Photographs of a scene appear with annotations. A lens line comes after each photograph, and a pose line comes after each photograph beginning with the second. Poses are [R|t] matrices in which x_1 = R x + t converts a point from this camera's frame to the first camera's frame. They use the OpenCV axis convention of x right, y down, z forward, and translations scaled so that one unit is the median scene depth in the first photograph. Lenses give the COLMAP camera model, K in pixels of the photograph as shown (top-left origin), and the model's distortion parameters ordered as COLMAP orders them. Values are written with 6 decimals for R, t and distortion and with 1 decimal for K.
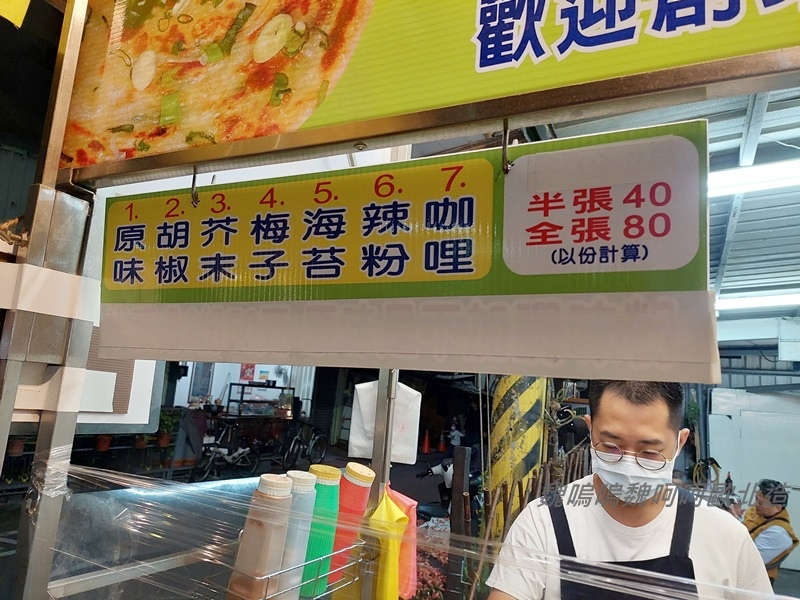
lens RADIAL K [[557.5, 0, 400.4], [0, 557.5, 304.9], [0, 0, 1]] dist [0.045297, 0.008962]
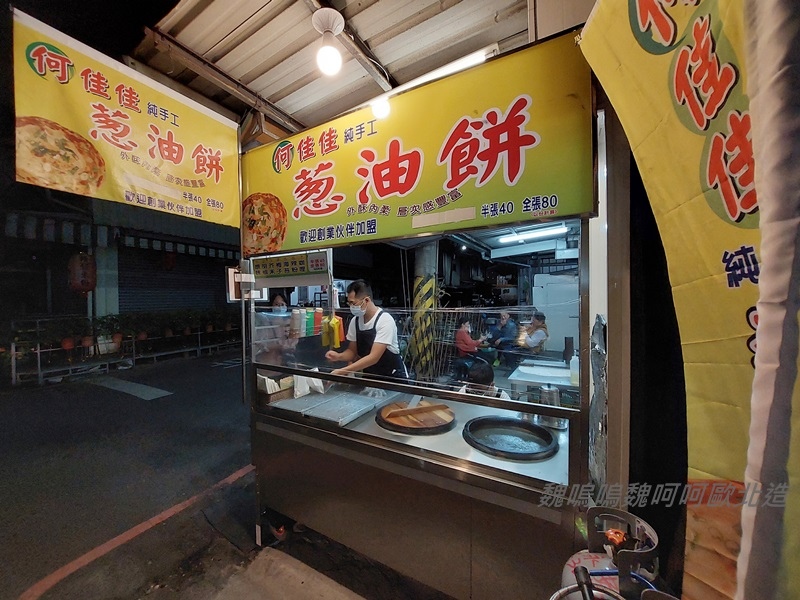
lens RADIAL K [[321.2, 0, 396.6], [0, 321.2, 299.3], [0, 0, 1]] dist [0.001132, 0.000023]
pose [[0.992901, -0.087418, -0.080659, 1.150756], [0.100435, 0.979468, 0.174800, -0.226273], [0.063722, -0.181660, 0.981295, -2.154797]]
